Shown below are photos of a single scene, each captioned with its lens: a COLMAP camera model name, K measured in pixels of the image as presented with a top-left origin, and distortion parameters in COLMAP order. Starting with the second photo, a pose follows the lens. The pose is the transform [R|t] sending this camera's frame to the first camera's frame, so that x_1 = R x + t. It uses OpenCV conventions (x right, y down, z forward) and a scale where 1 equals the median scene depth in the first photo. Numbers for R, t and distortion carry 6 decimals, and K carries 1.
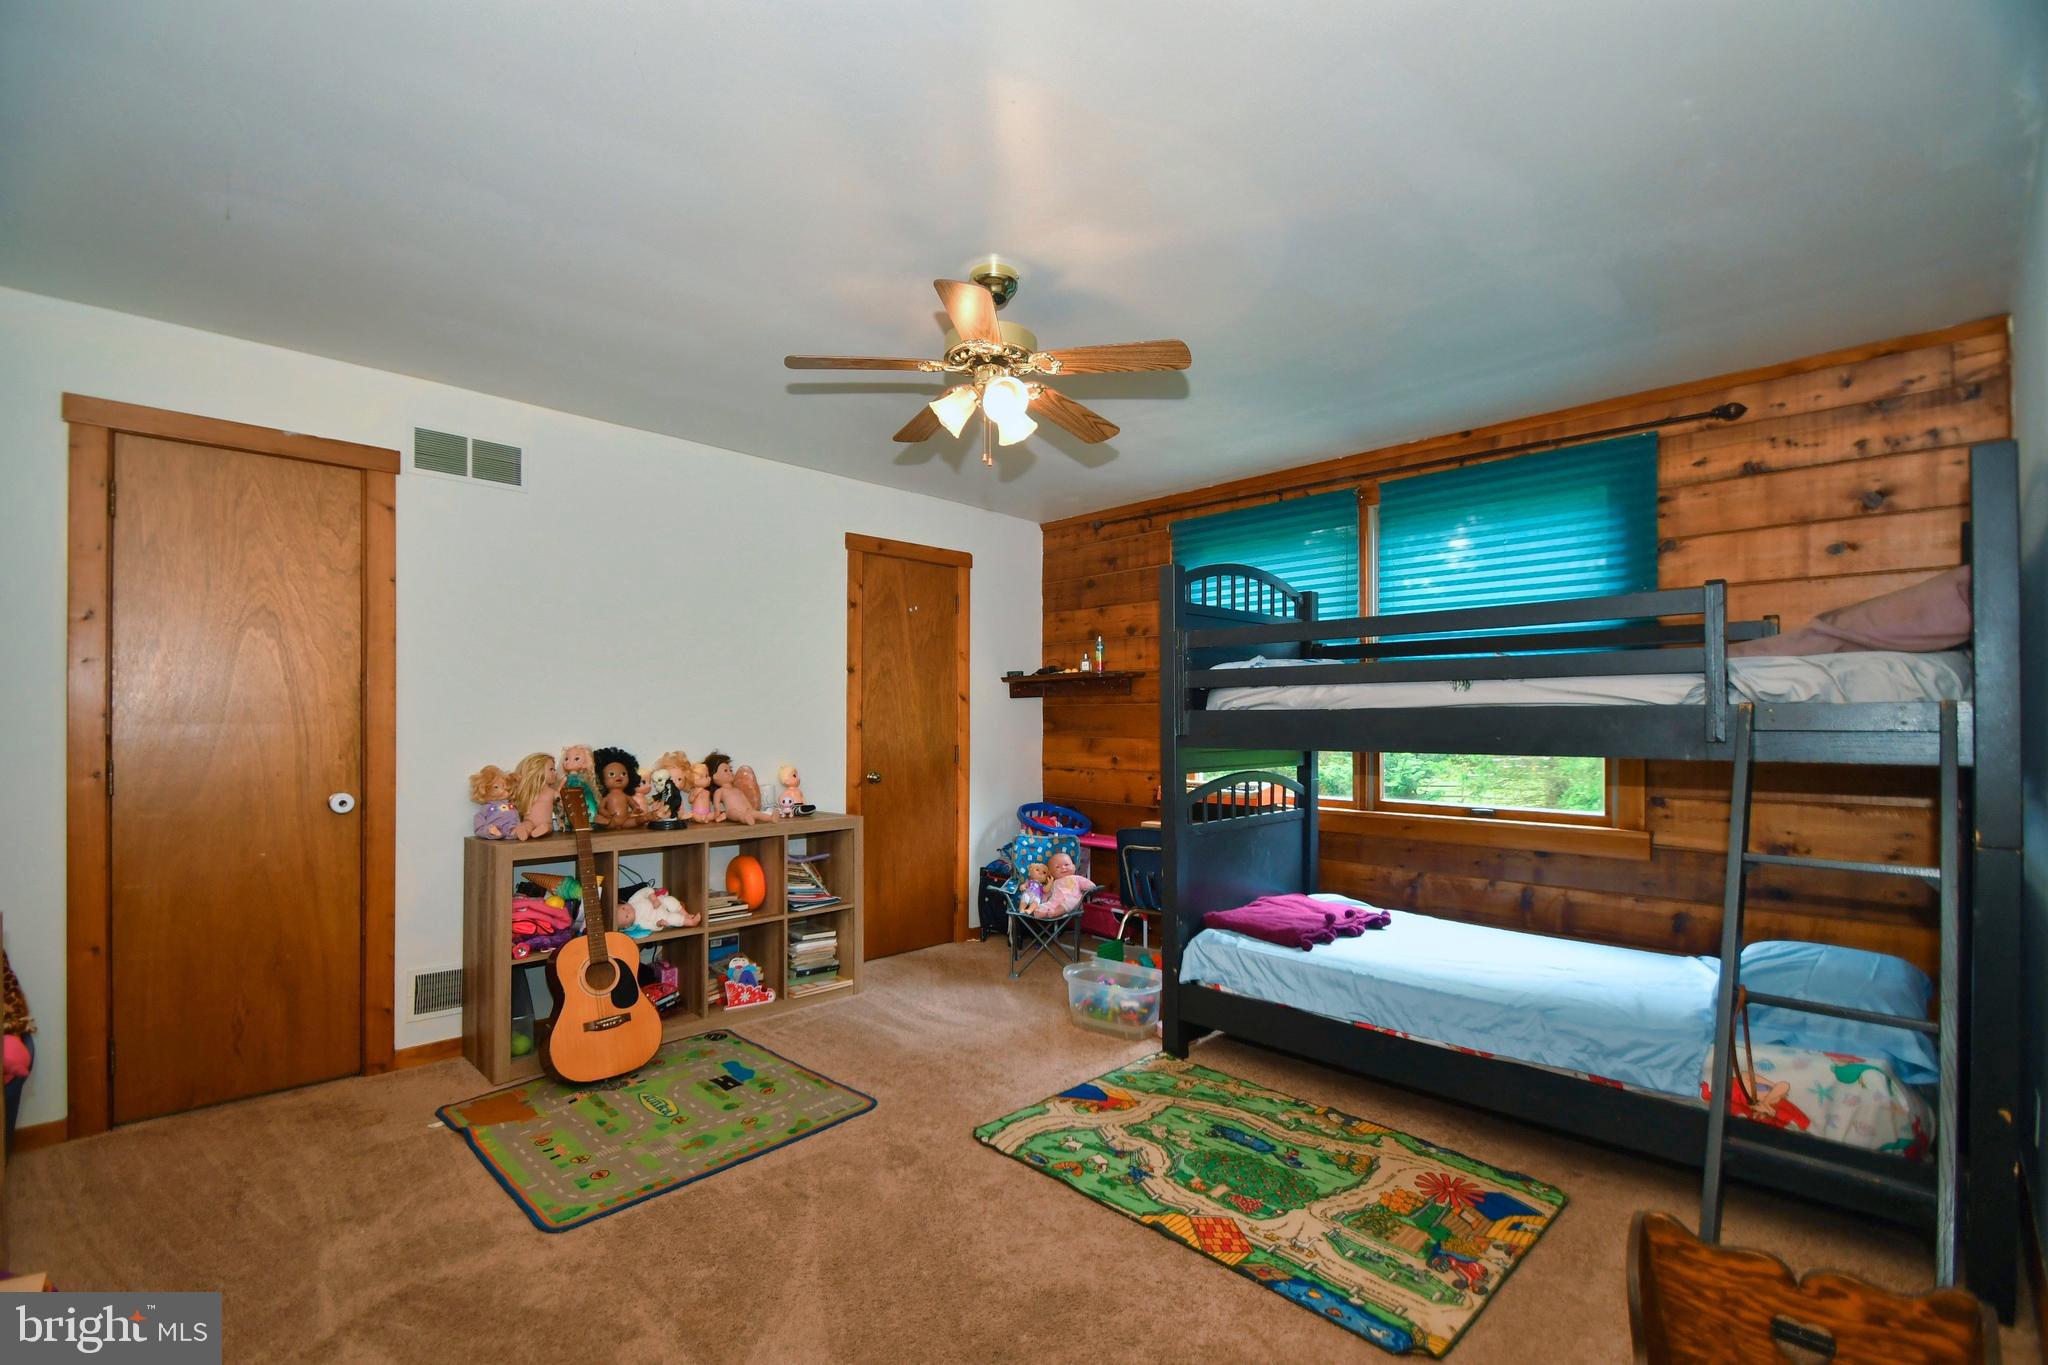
lens RADIAL K [[908.2, 0, 1002.0], [0, 908.2, 717.4], [0, 0, 1]] dist [0.001203, -0.000127]
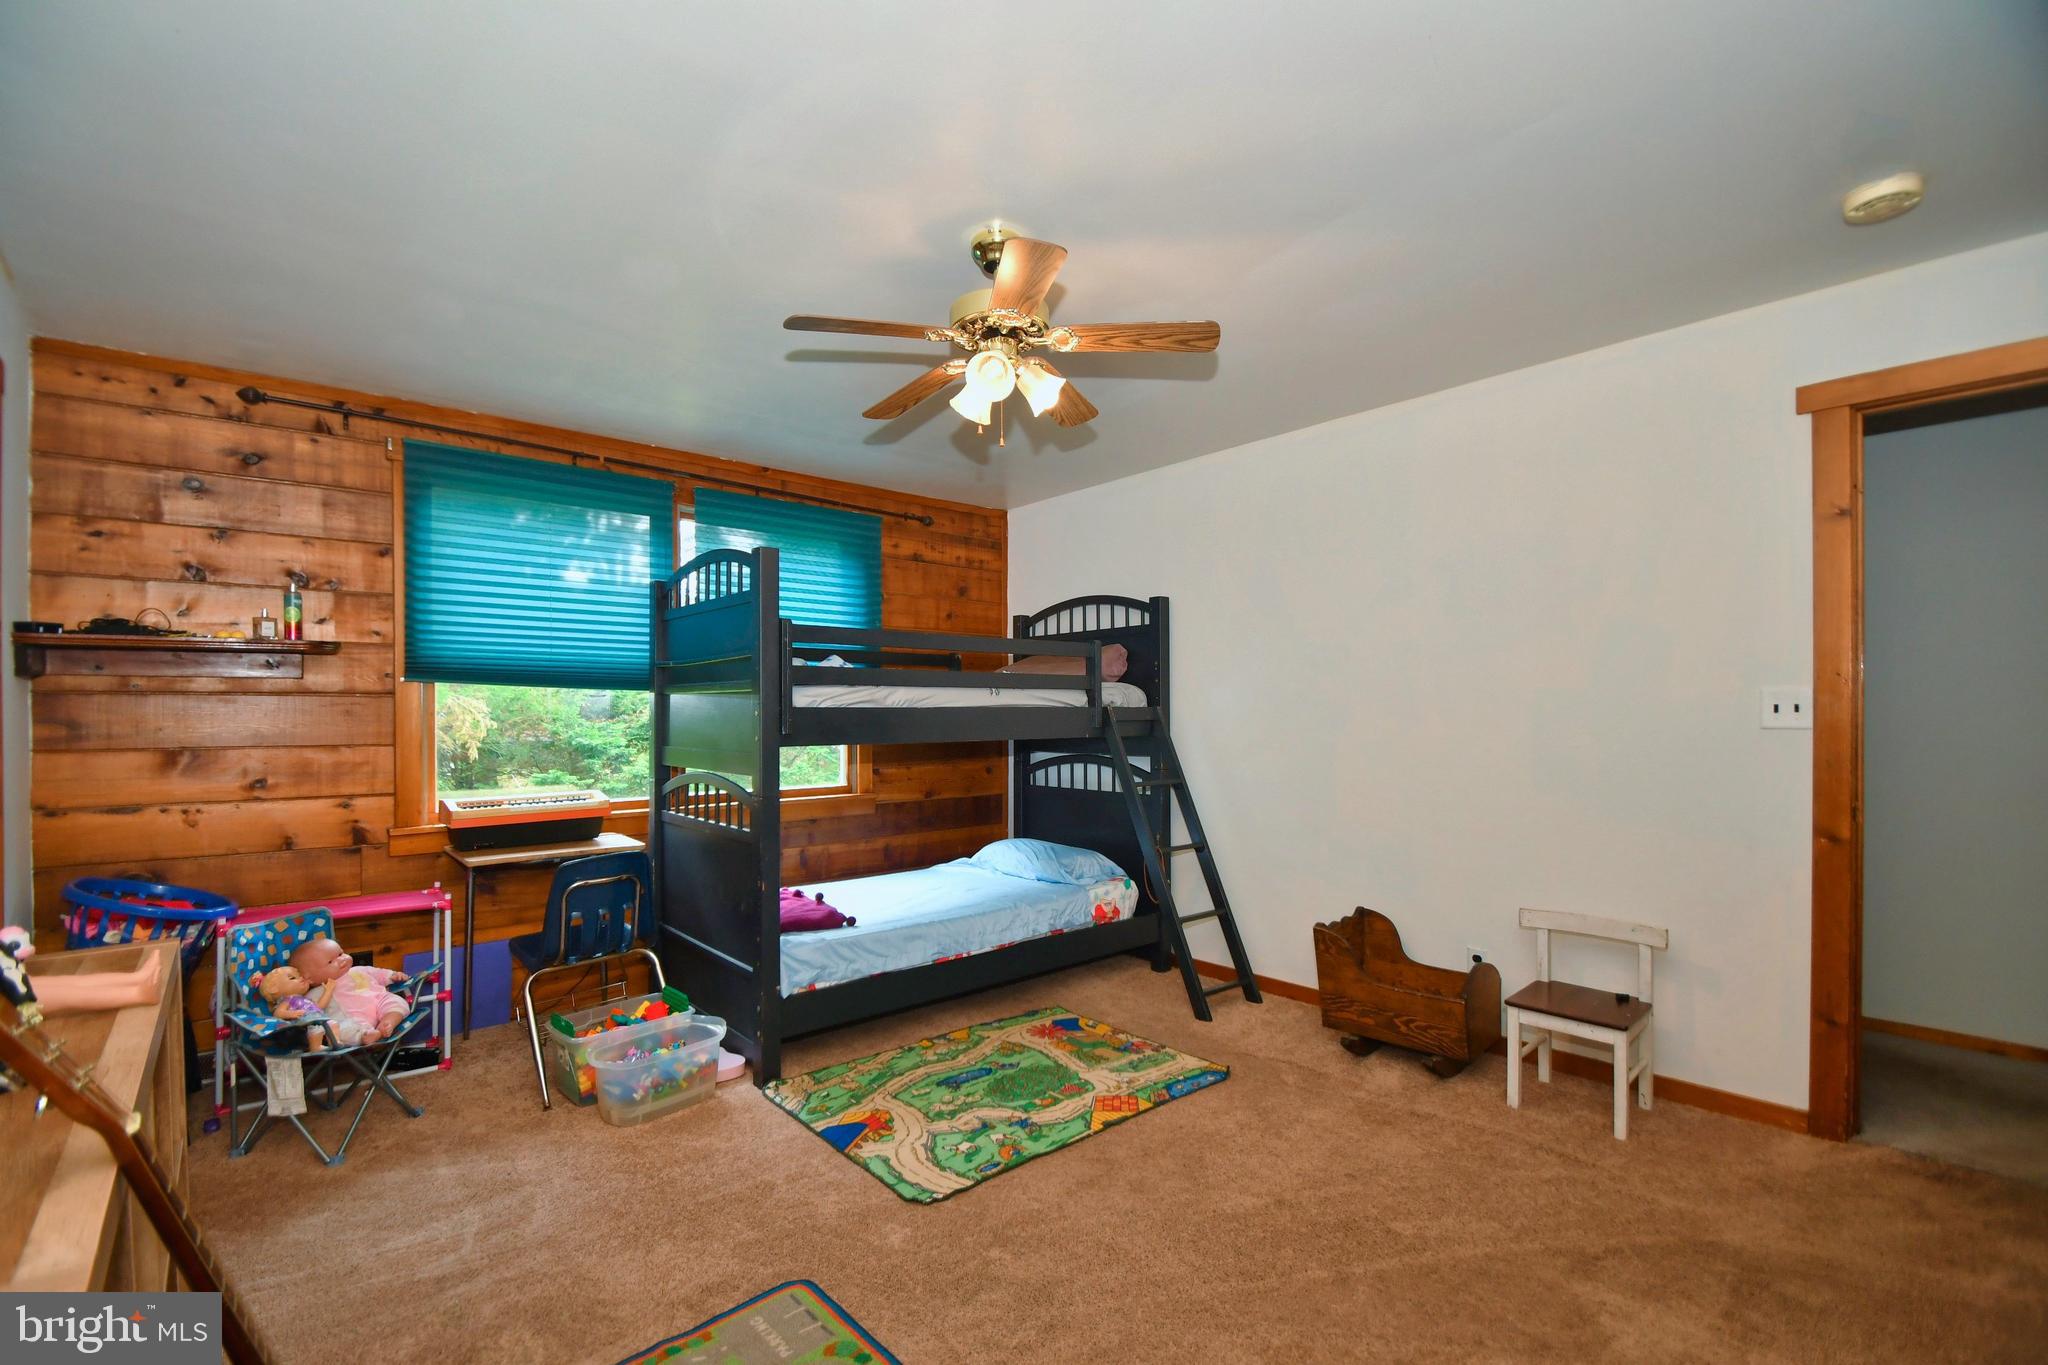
lens RADIAL K [[908.2, 0, 1002.0], [0, 908.2, 717.4], [0, 0, 1]] dist [0.001203, -0.000127]
pose [[0.055178, -0.006738, 0.998454, -0.897635], [0.000778, 0.999977, 0.006706, -0.003852], [-0.998476, 0.000407, 0.055182, 0.898546]]
